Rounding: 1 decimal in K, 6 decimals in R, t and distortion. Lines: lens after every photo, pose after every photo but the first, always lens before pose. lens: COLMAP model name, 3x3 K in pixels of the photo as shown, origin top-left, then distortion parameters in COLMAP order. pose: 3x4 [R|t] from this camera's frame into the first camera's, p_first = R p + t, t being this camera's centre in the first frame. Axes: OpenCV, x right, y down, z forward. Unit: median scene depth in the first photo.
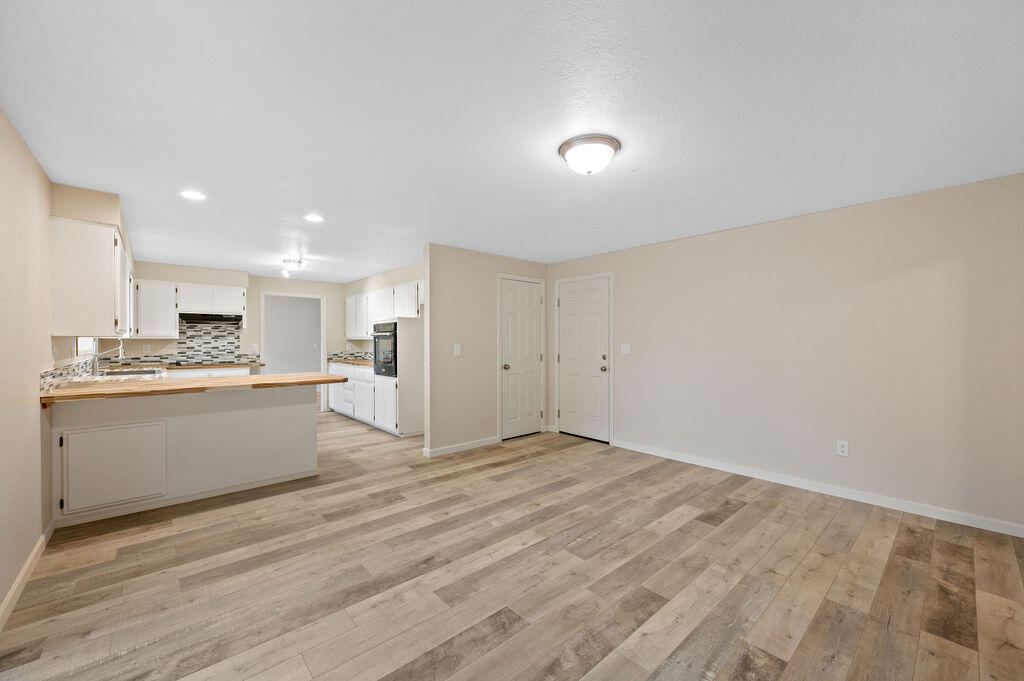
lens RADIAL K [[404.4, 0, 512.0], [0, 404.4, 340.5], [0, 0, 1]] dist [-0.001308, 0.000039]
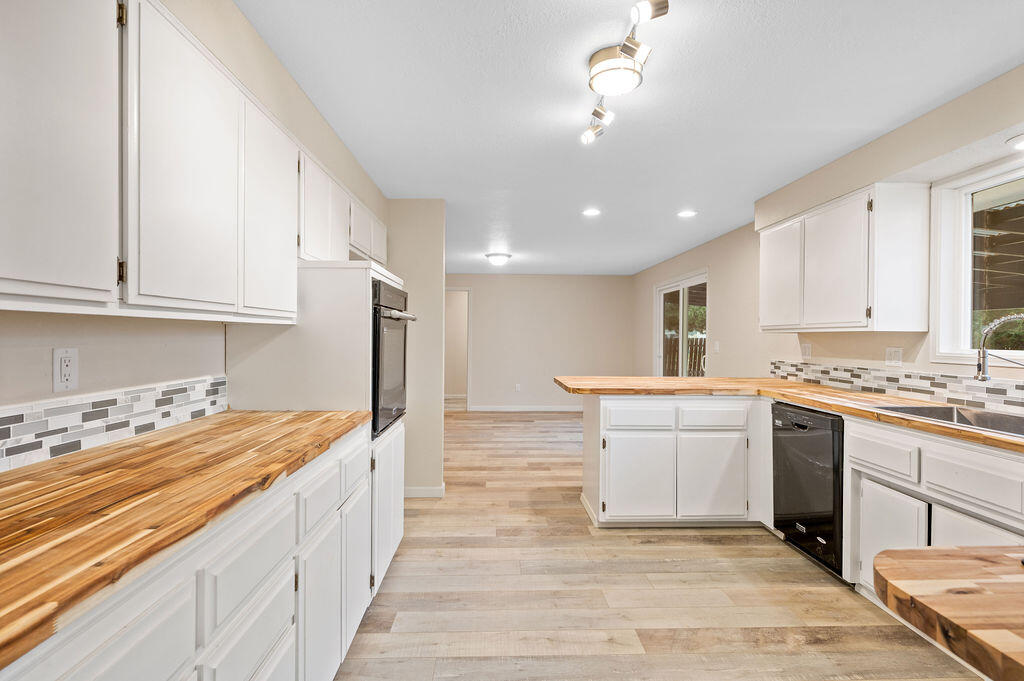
lens RADIAL K [[489.1, 0, 512.0], [0, 489.1, 340.5], [0, 0, 1]] dist [-0.000100, 0.000269]
pose [[-0.770390, -0.010001, 0.637495, -0.871961], [-0.009156, 0.999947, 0.004623, 0.006027], [-0.637507, -0.002275, -0.770441, 1.616261]]
